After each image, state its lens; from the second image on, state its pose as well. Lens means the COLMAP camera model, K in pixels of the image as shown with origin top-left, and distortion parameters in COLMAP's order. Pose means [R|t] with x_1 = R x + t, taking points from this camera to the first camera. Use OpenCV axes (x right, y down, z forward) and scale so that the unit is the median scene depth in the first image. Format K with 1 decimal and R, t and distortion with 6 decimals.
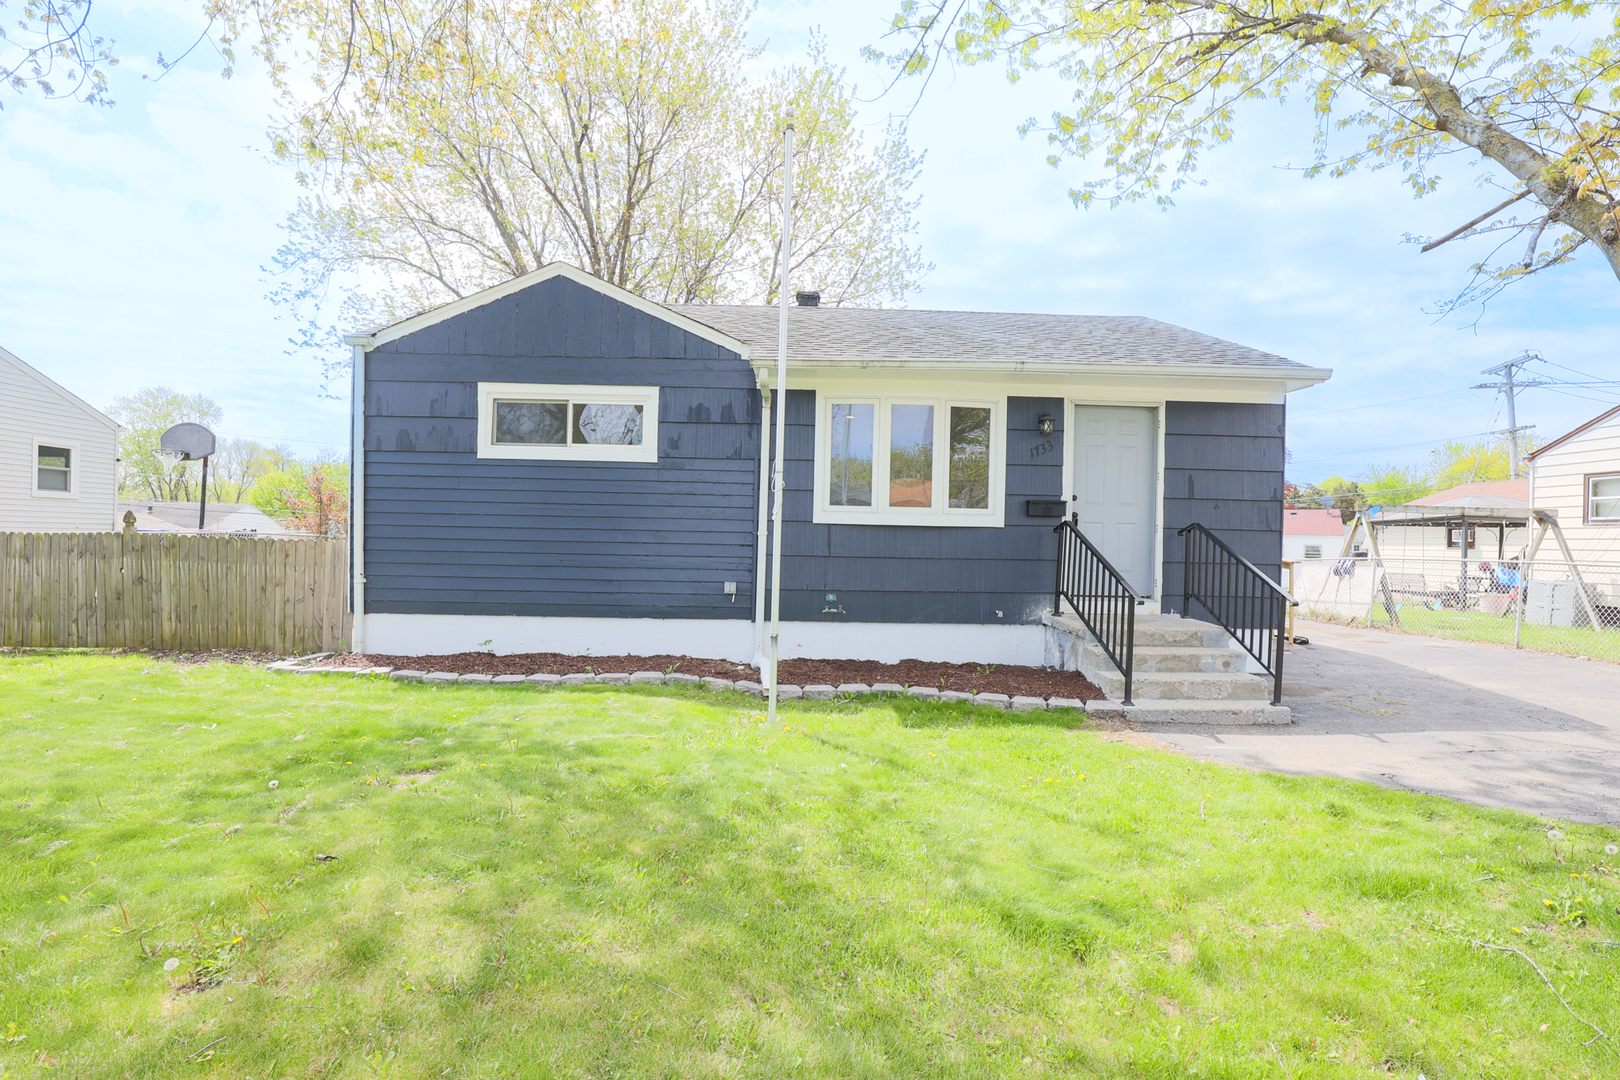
lens RADIAL K [[794.3, 0, 812.8], [0, 794.3, 531.4], [0, 0, 1]] dist [-0.034486, 0.004246]
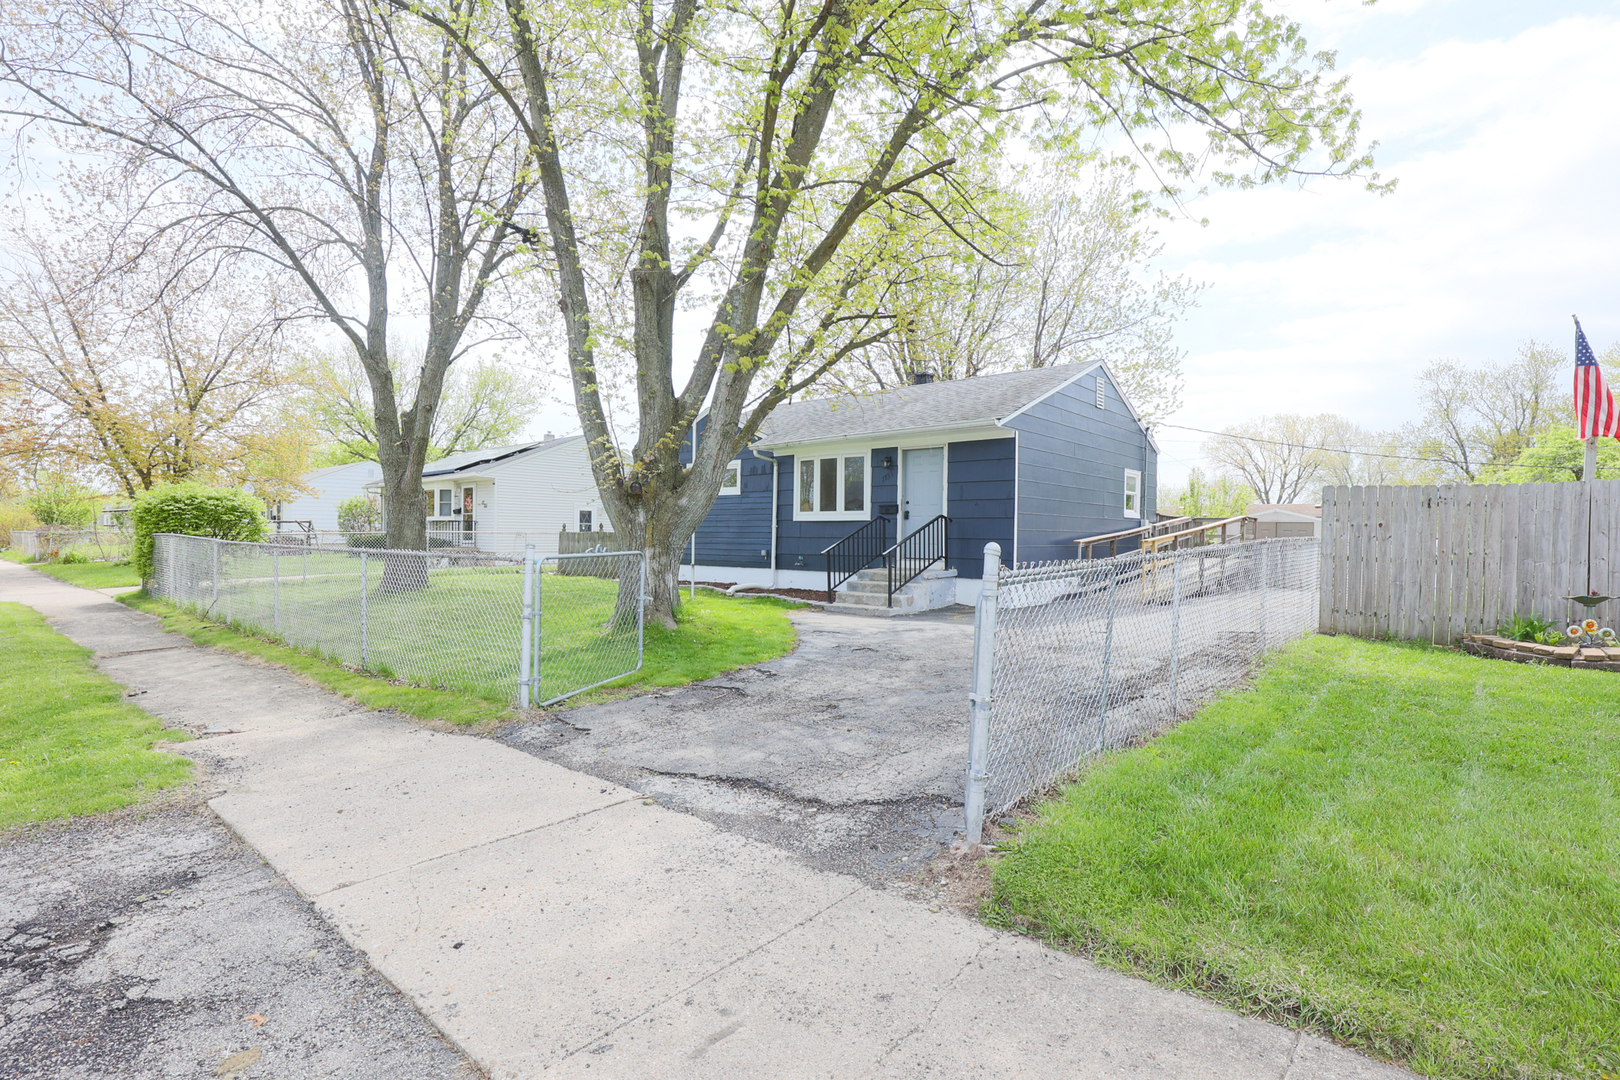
lens RADIAL K [[794.3, 0, 813.4], [0, 794.3, 546.8], [0, 0, 1]] dist [-0.034486, 0.004246]
pose [[0.728969, -0.003825, -0.684536, 1.402640], [-0.001301, 0.999975, -0.006974, 0.067919], [0.684546, 0.005974, 0.728945, -0.424100]]
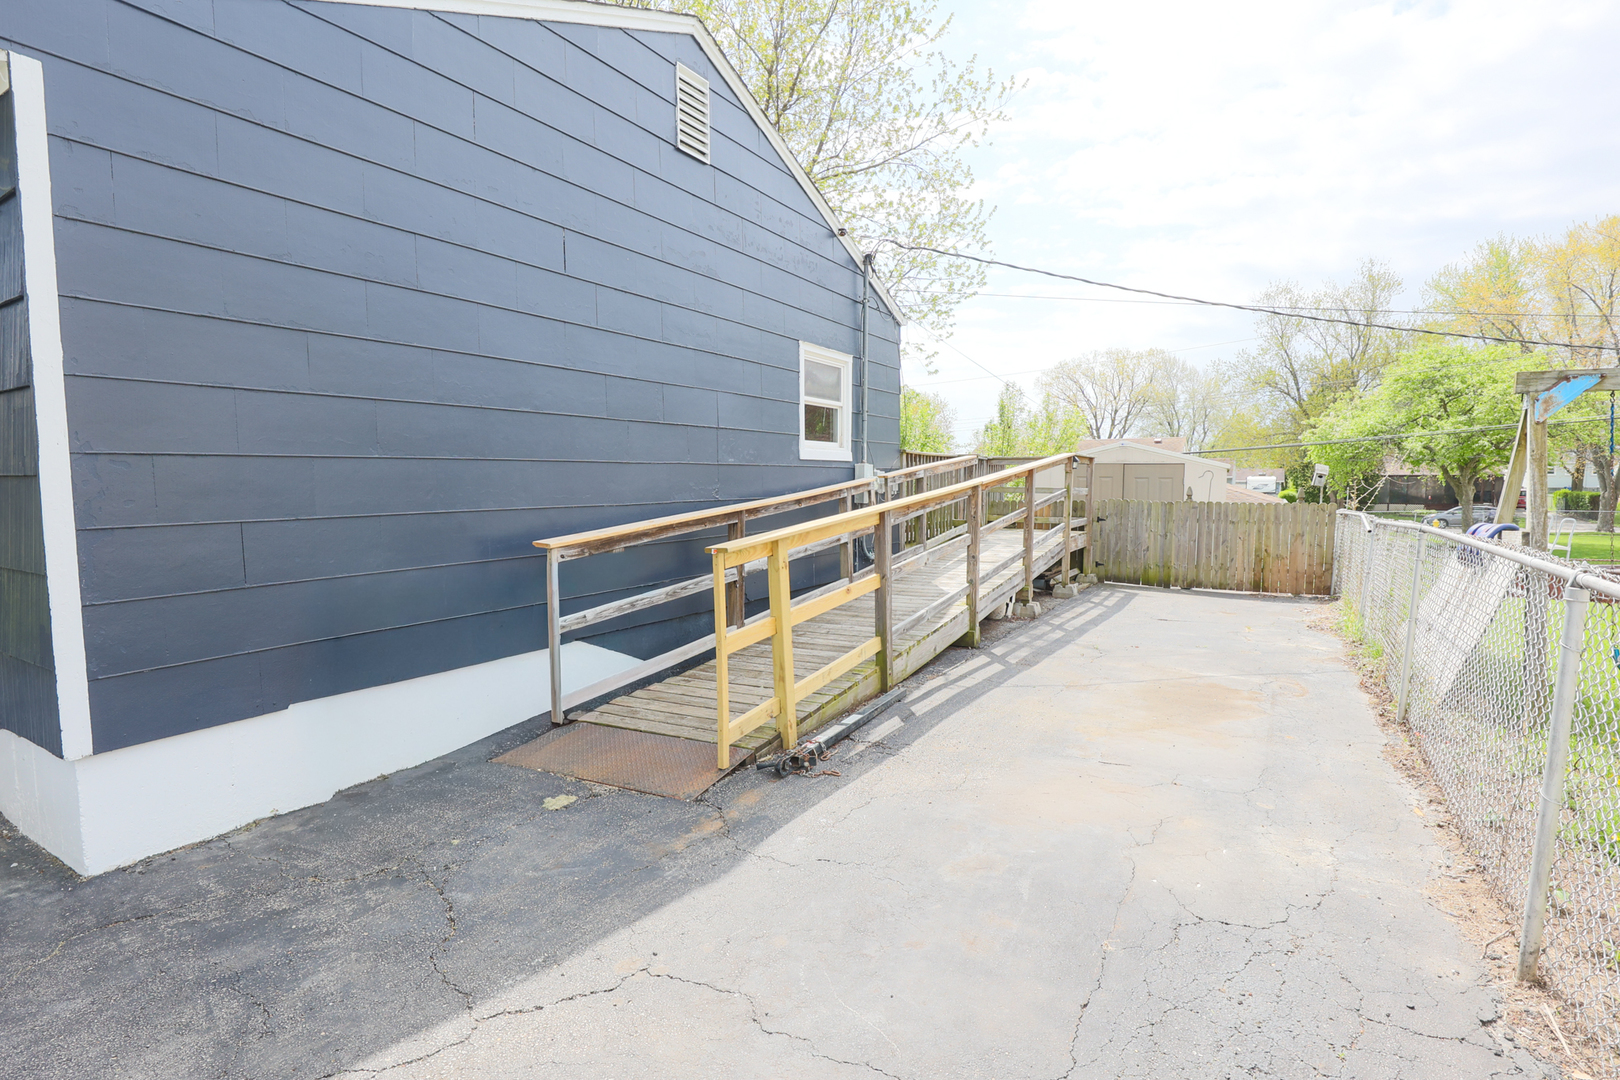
lens RADIAL K [[794.3, 0, 813.2], [0, 794.3, 542.8], [0, 0, 1]] dist [-0.034486, 0.004246]
pose [[0.839839, 0.019718, -0.542478, 1.062248], [0.017496, 0.997838, 0.063355, 0.011391], [0.542554, -0.062699, 0.837678, 0.926205]]
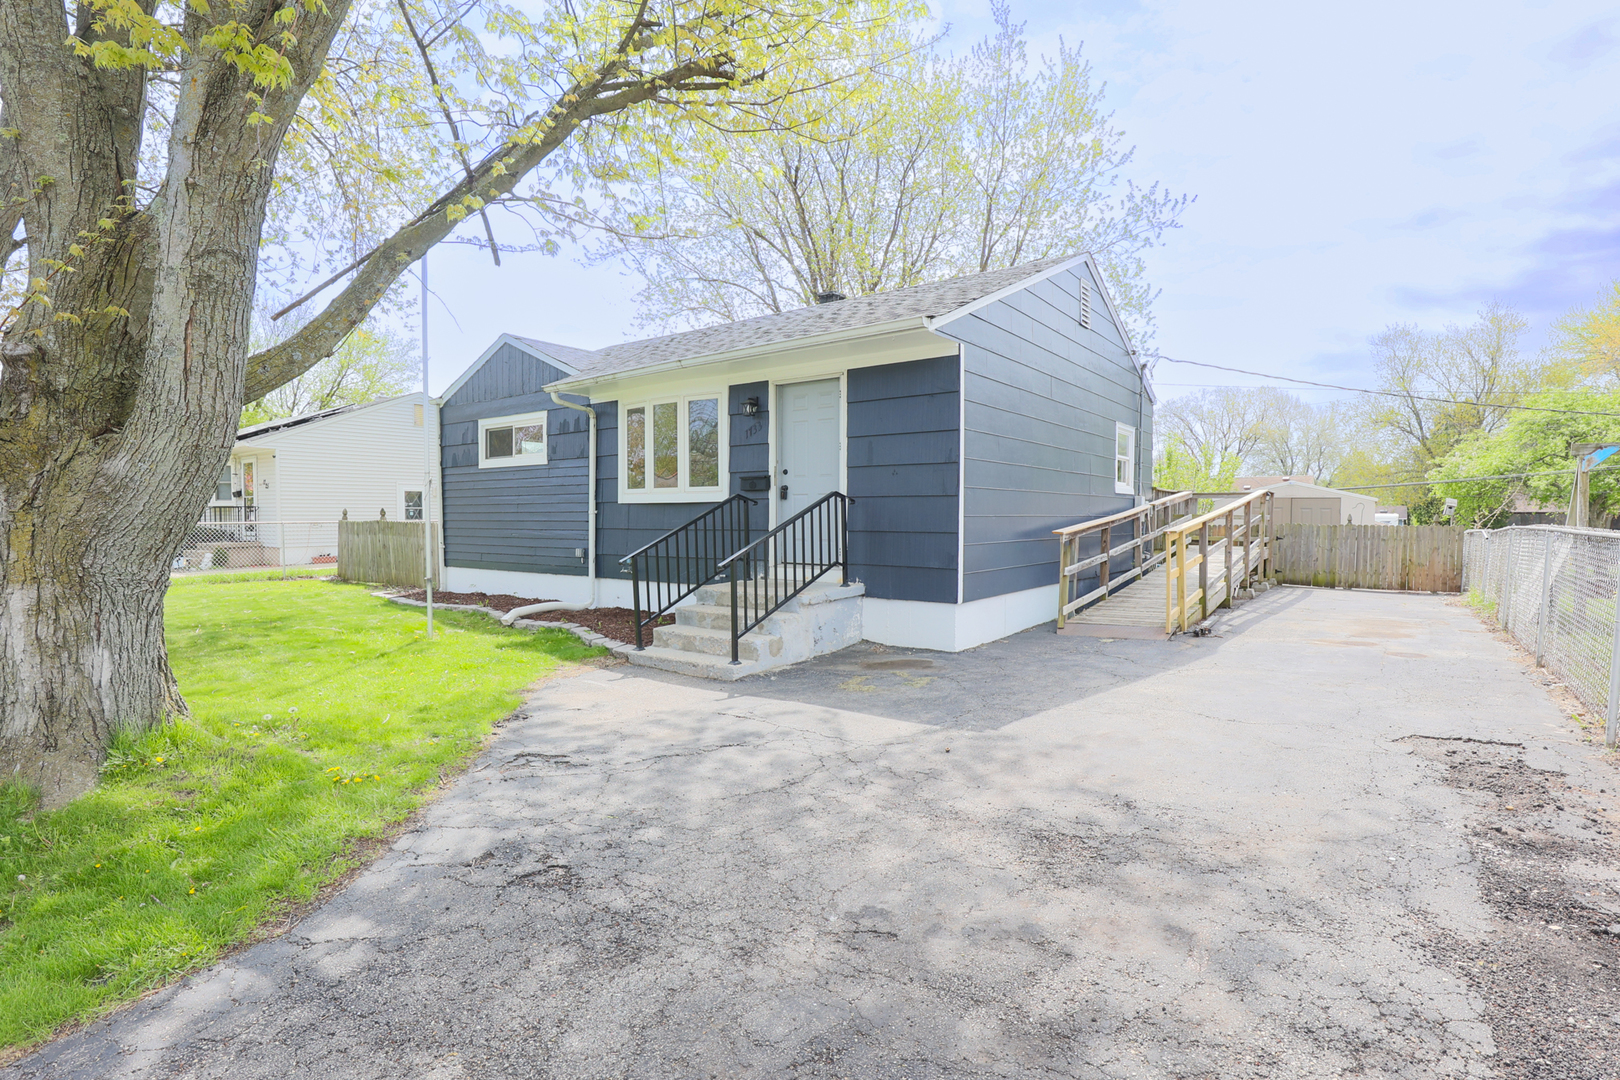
lens RADIAL K [[794.3, 0, 812.0], [0, 794.3, 544.6], [0, 0, 1]] dist [-0.034486, 0.004246]
pose [[0.775579, 0.002758, -0.631245, 1.050915], [0.010974, 0.999780, 0.017852, 0.036568], [0.631156, -0.020772, 0.775378, 0.198894]]
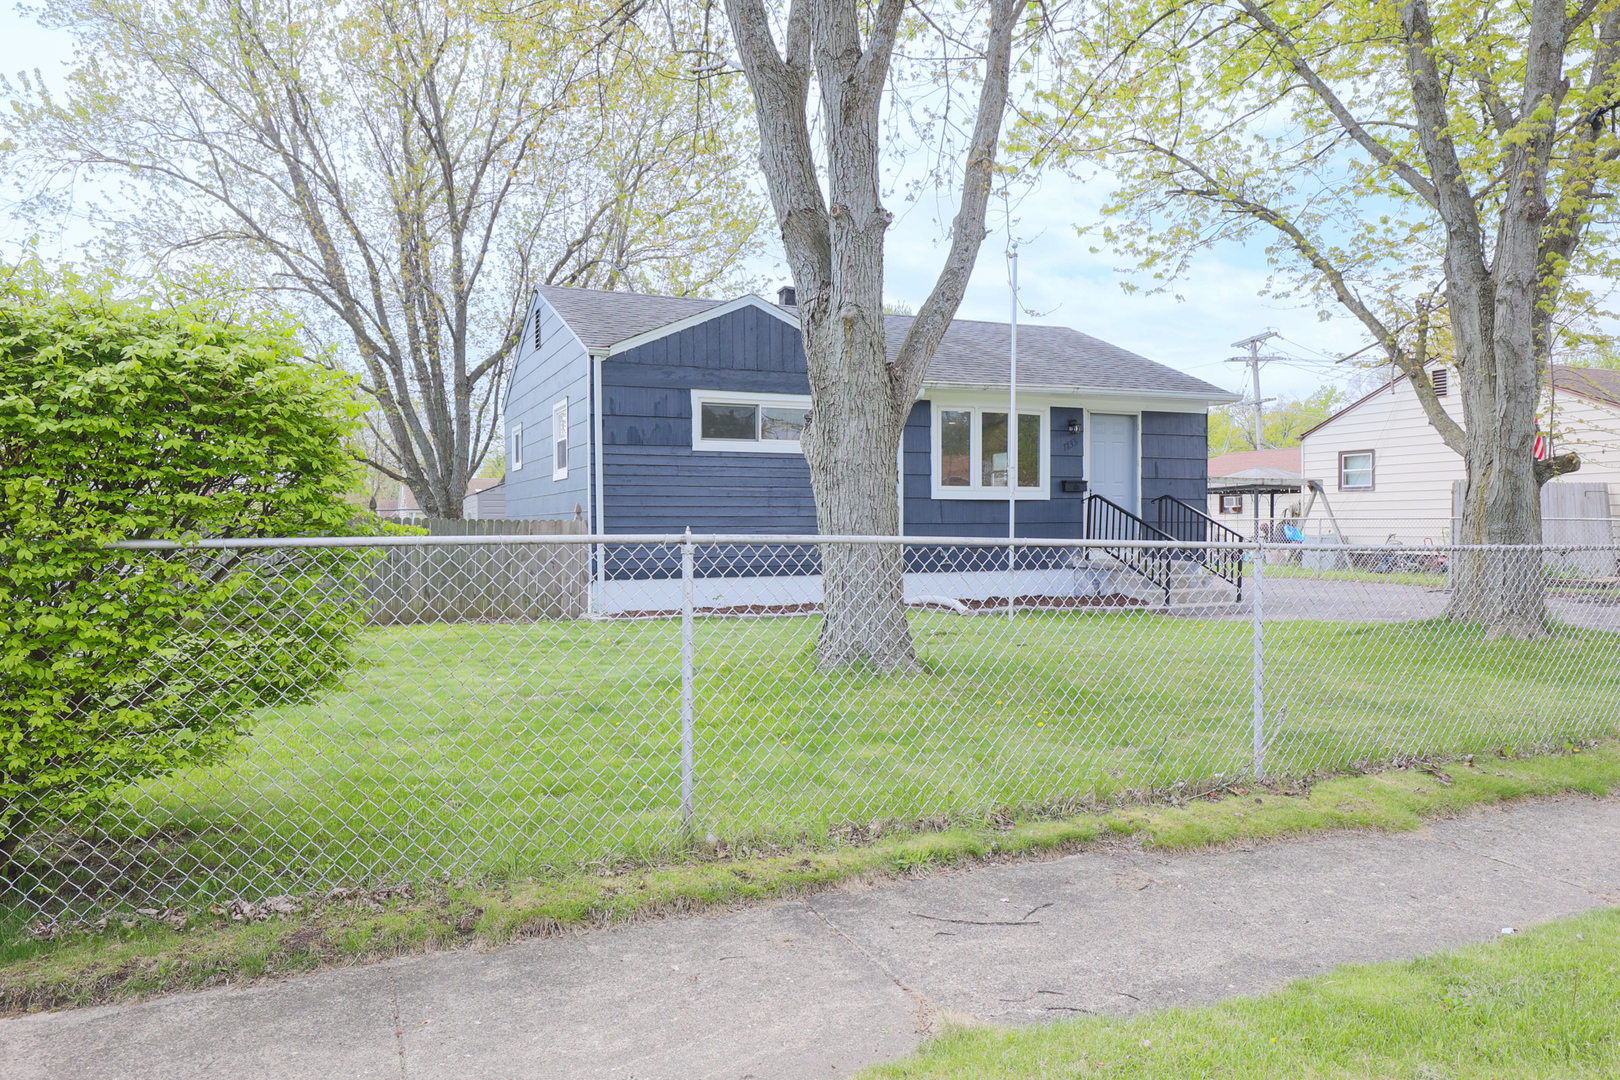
lens RADIAL K [[1069.2, 0, 807.8], [0, 1069.2, 546.1], [0, 0, 1]] dist [-0.036879, 0.000094]
pose [[0.933181, -0.031825, 0.357995, -0.844155], [0.018476, 0.999003, 0.040647, -0.007695], [-0.358931, -0.031316, 0.932838, -0.621706]]
